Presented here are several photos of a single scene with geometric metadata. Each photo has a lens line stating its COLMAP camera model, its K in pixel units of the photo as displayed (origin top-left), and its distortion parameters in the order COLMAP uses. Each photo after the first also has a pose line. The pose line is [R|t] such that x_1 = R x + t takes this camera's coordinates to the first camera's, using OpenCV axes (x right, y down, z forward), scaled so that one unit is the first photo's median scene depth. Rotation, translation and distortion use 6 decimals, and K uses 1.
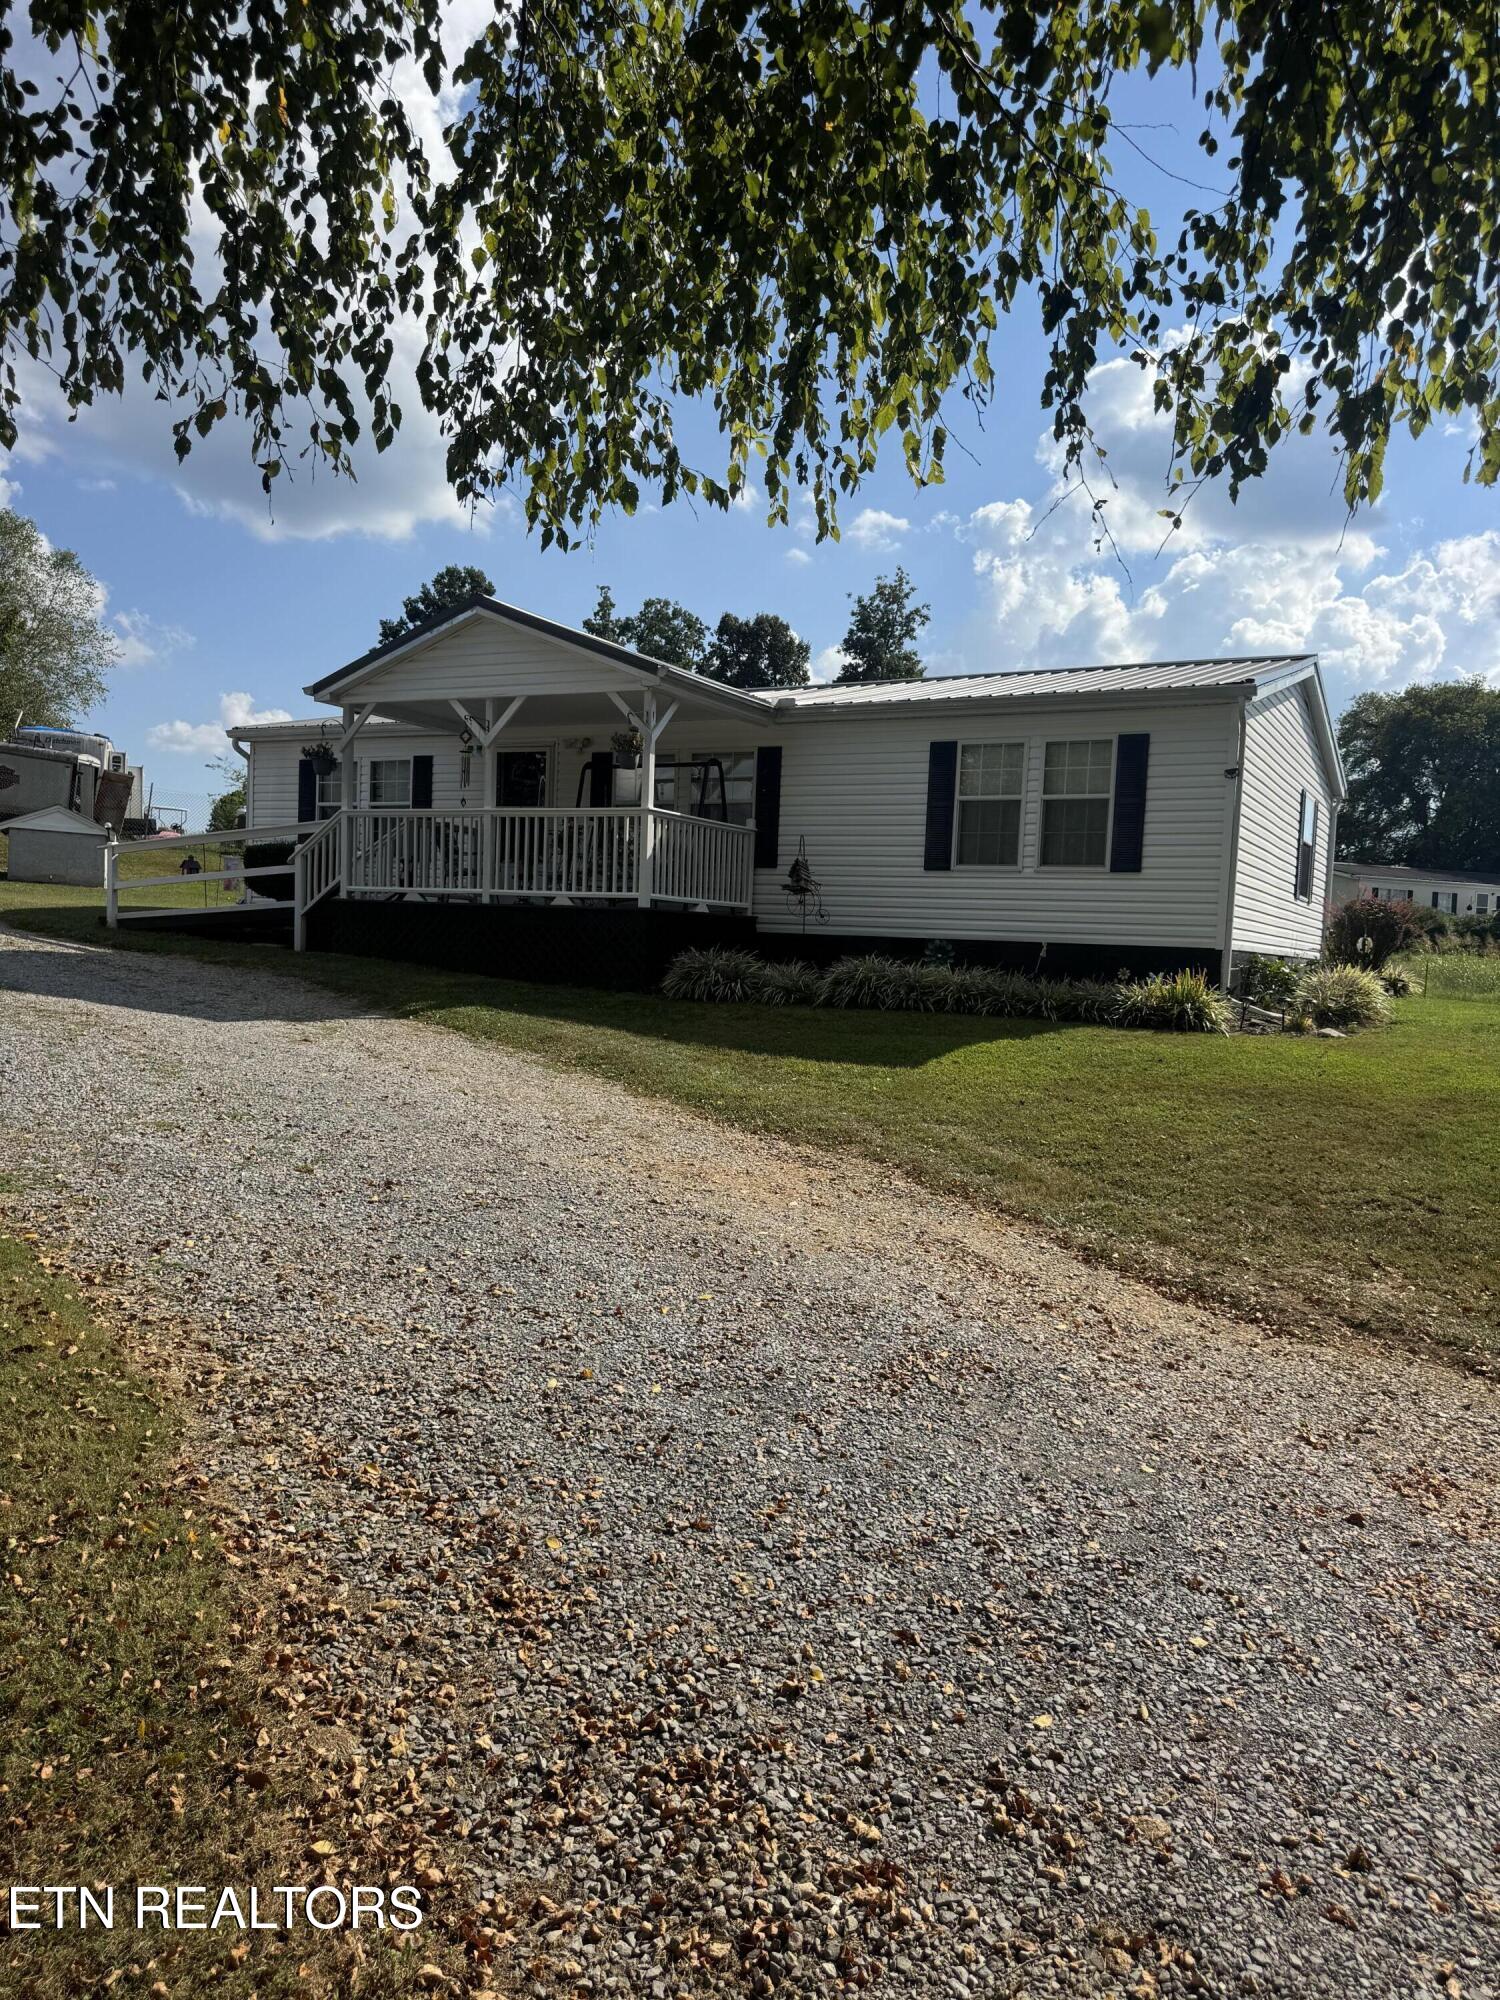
lens RADIAL K [[1422.6, 0, 742.6], [0, 1422.6, 1017.9], [0, 0, 1]] dist [0.031086, -0.045311]
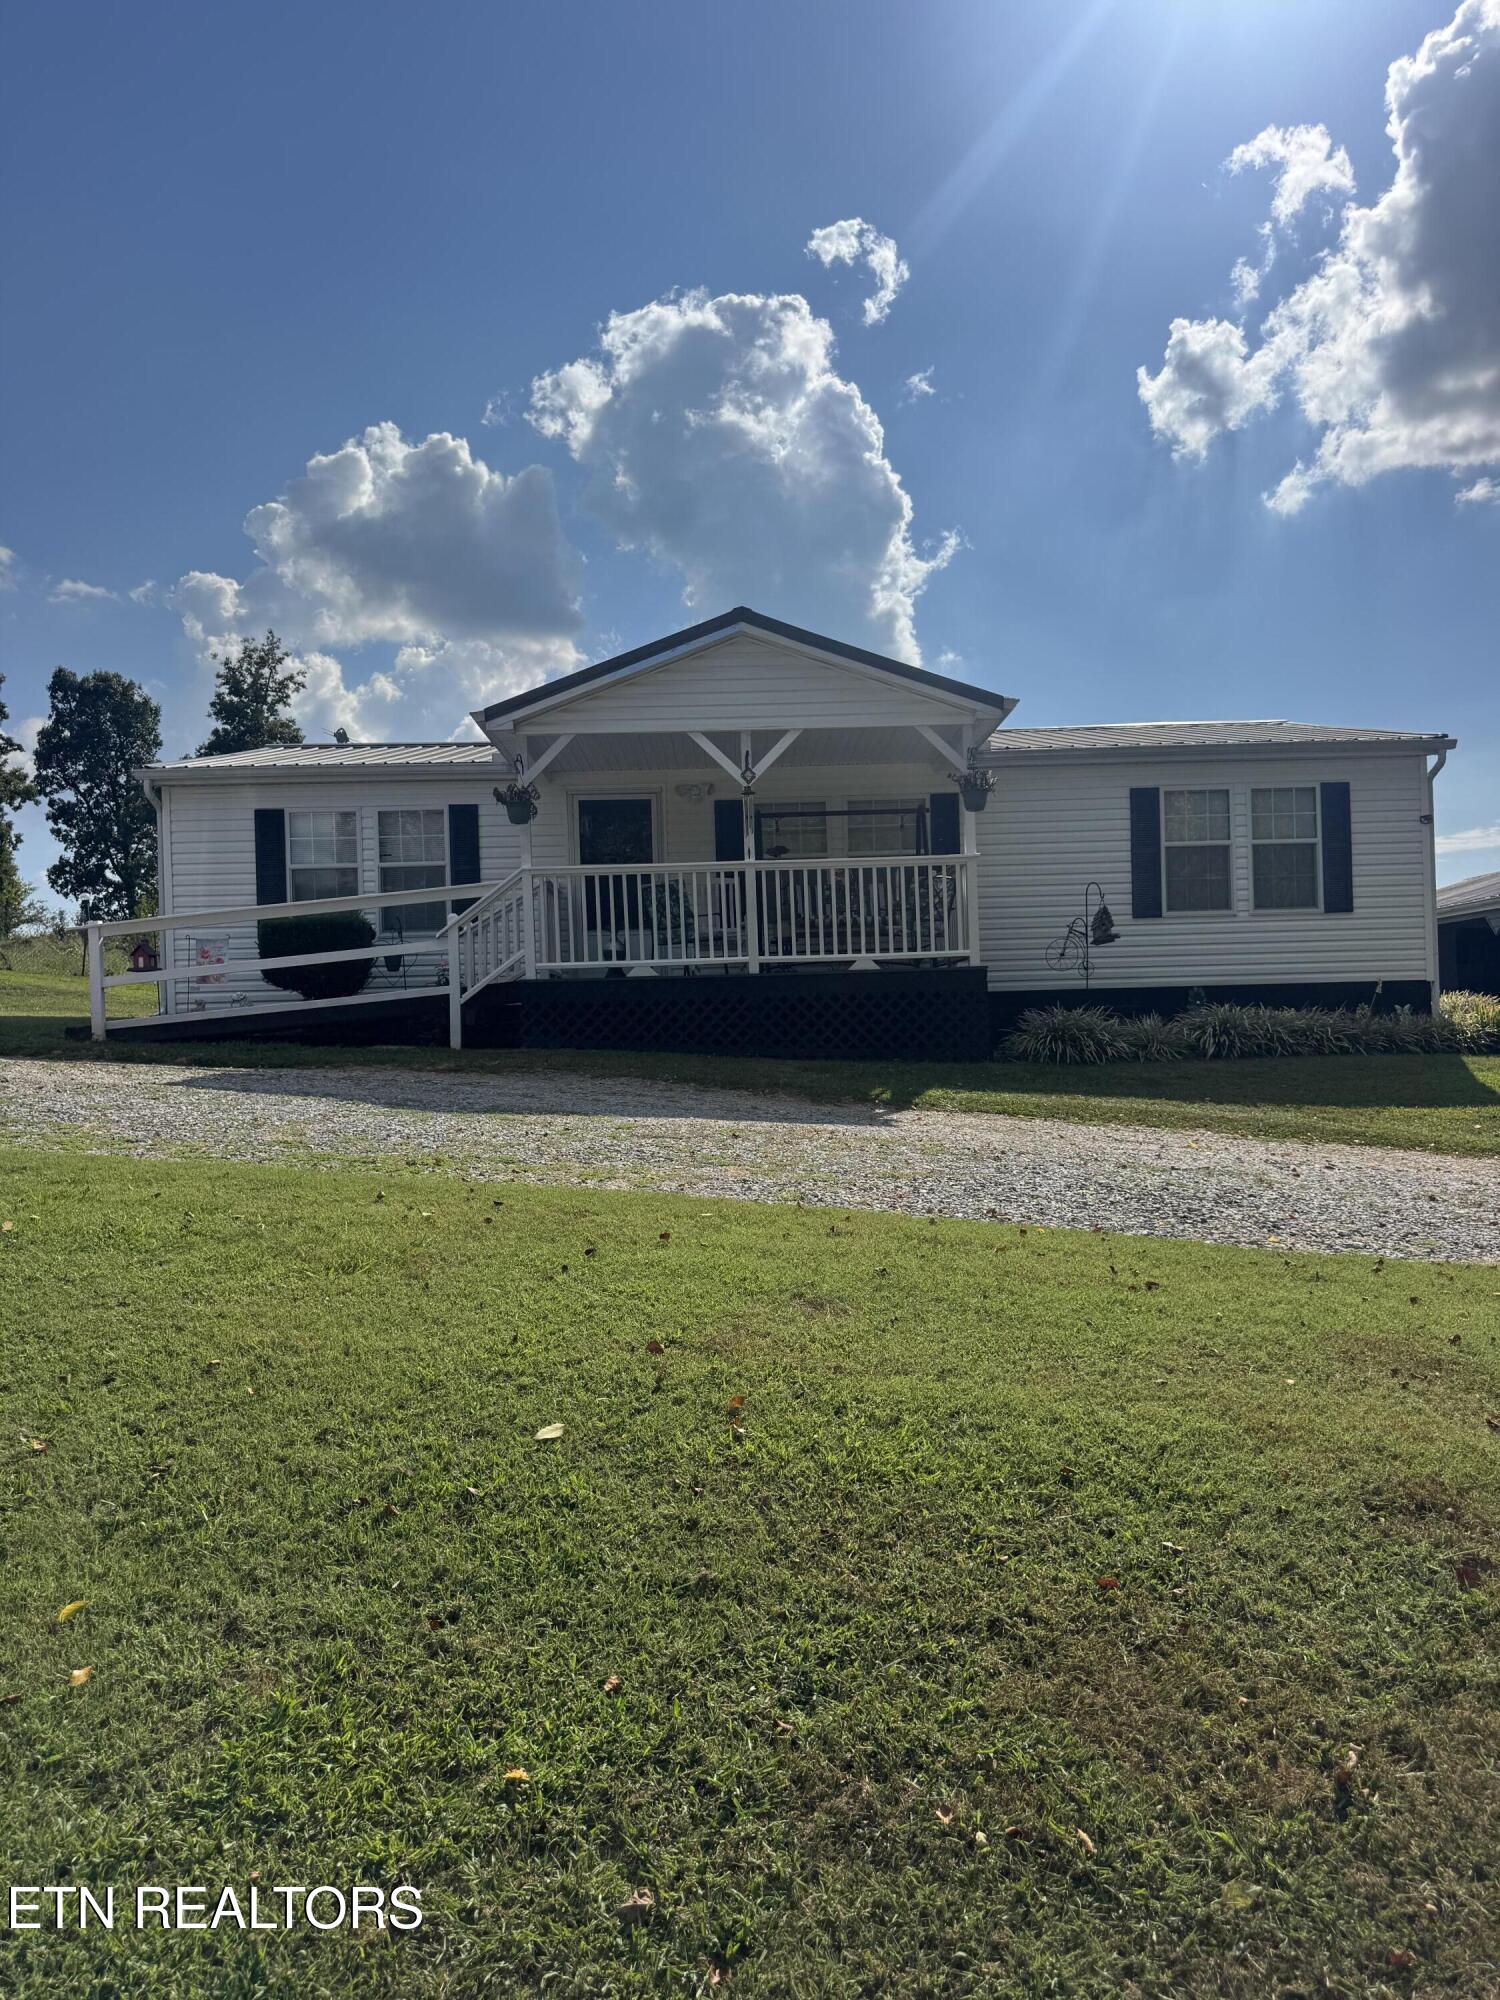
lens RADIAL K [[1422.6, 0, 747.1], [0, 1422.6, 988.4], [0, 0, 1]] dist [0.031086, -0.045311]
pose [[0.875904, -0.053692, 0.479488, -0.586204], [0.088045, 0.994889, -0.049430, -0.030982], [-0.474384, 0.085513, 0.876155, 0.272050]]
